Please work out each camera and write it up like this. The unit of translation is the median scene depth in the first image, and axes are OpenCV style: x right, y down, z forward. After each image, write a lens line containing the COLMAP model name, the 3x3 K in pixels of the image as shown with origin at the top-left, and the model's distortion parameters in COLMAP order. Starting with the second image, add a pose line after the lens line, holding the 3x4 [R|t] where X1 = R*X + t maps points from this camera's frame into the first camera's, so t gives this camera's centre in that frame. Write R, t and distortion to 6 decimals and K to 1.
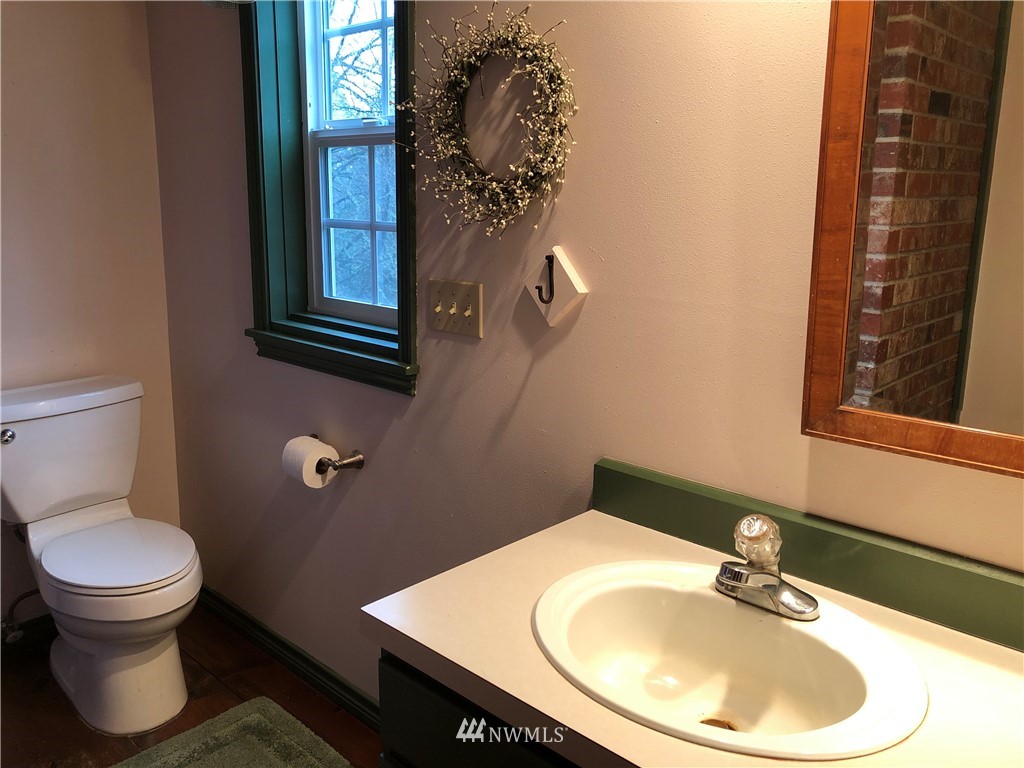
lens RADIAL K [[840.5, 0, 513.8], [0, 840.5, 381.3], [0, 0, 1]] dist [0.051216, -0.023651]
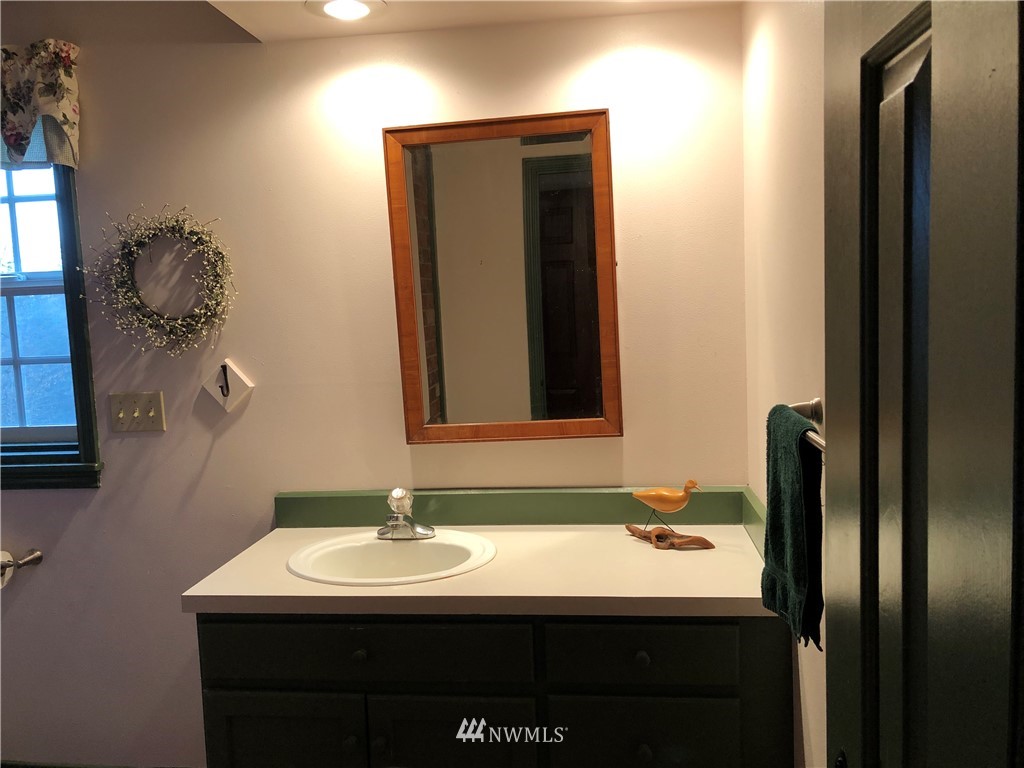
lens RADIAL K [[840.5, 0, 511.4], [0, 840.5, 381.6], [0, 0, 1]] dist [0.051216, -0.023651]
pose [[0.813936, -0.109065, 0.570625, -0.376518], [0.181656, 0.980748, -0.071660, 0.075389], [-0.551823, 0.161984, 0.818078, -0.480075]]
